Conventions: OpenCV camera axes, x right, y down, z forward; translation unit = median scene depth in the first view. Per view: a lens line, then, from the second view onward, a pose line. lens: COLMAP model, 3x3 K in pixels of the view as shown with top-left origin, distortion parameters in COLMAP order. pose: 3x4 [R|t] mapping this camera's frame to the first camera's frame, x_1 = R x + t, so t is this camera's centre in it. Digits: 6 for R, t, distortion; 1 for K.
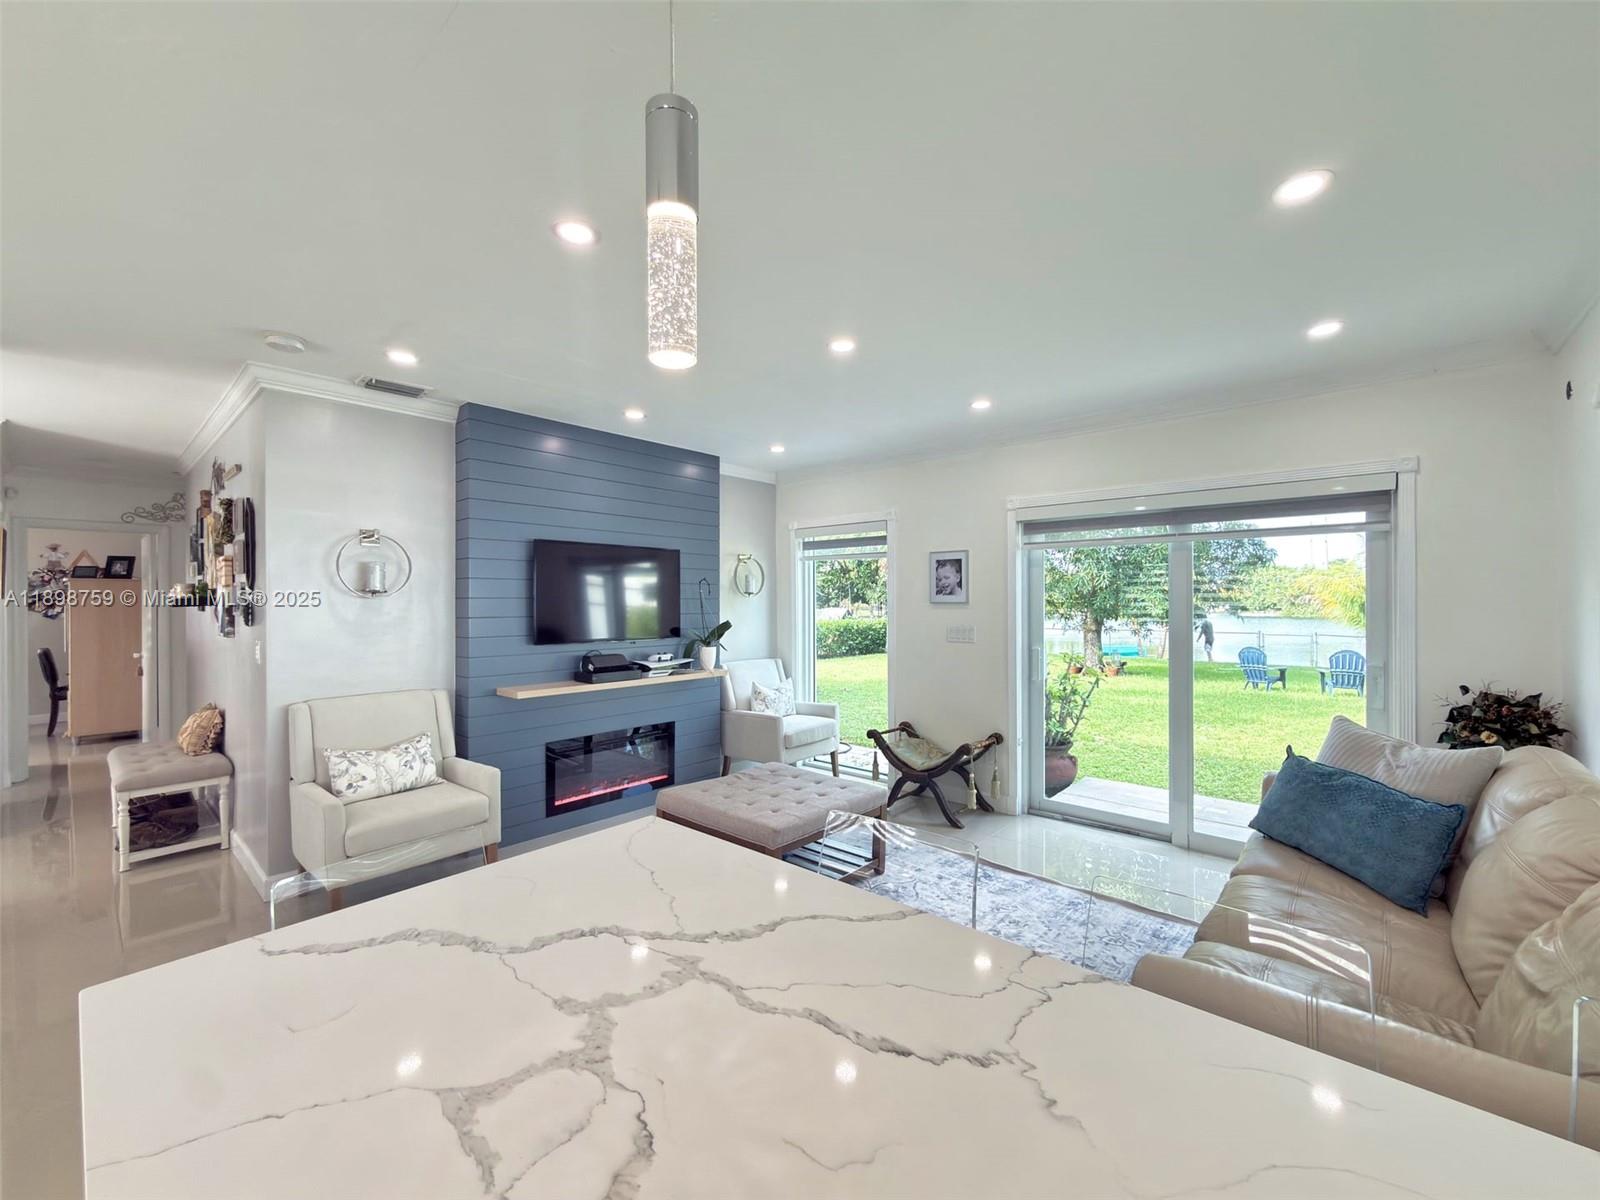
lens RADIAL K [[646.9, 0, 781.1], [0, 646.9, 606.0], [0, 0, 1]] dist [-0.000257, 0.000364]
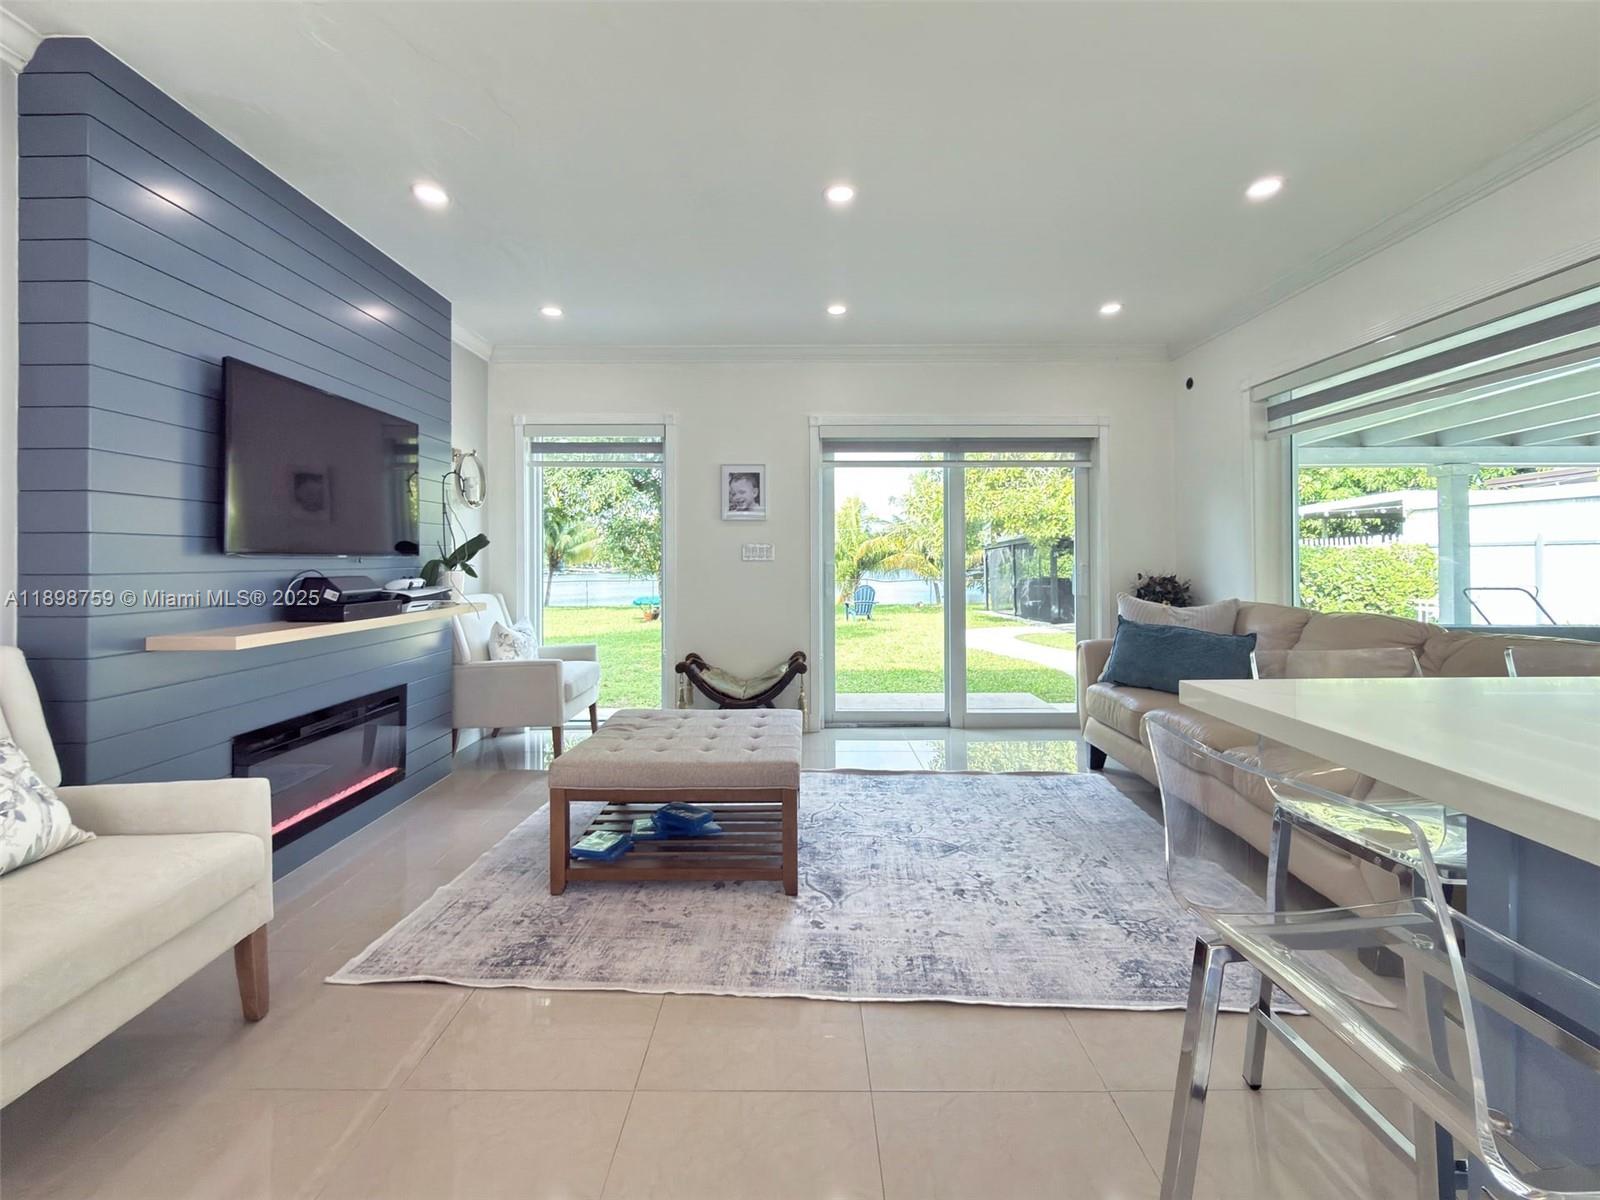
lens RADIAL K [[680.9, 0, 794.3], [0, 680.9, 554.3], [0, 0, 1]] dist [-0.000928, 0.000001]
pose [[0.742220, 0.005930, 0.670130, -0.363331], [0.003278, 0.999917, -0.012479, 0.061206], [-0.670148, 0.011459, 0.742139, 0.235474]]
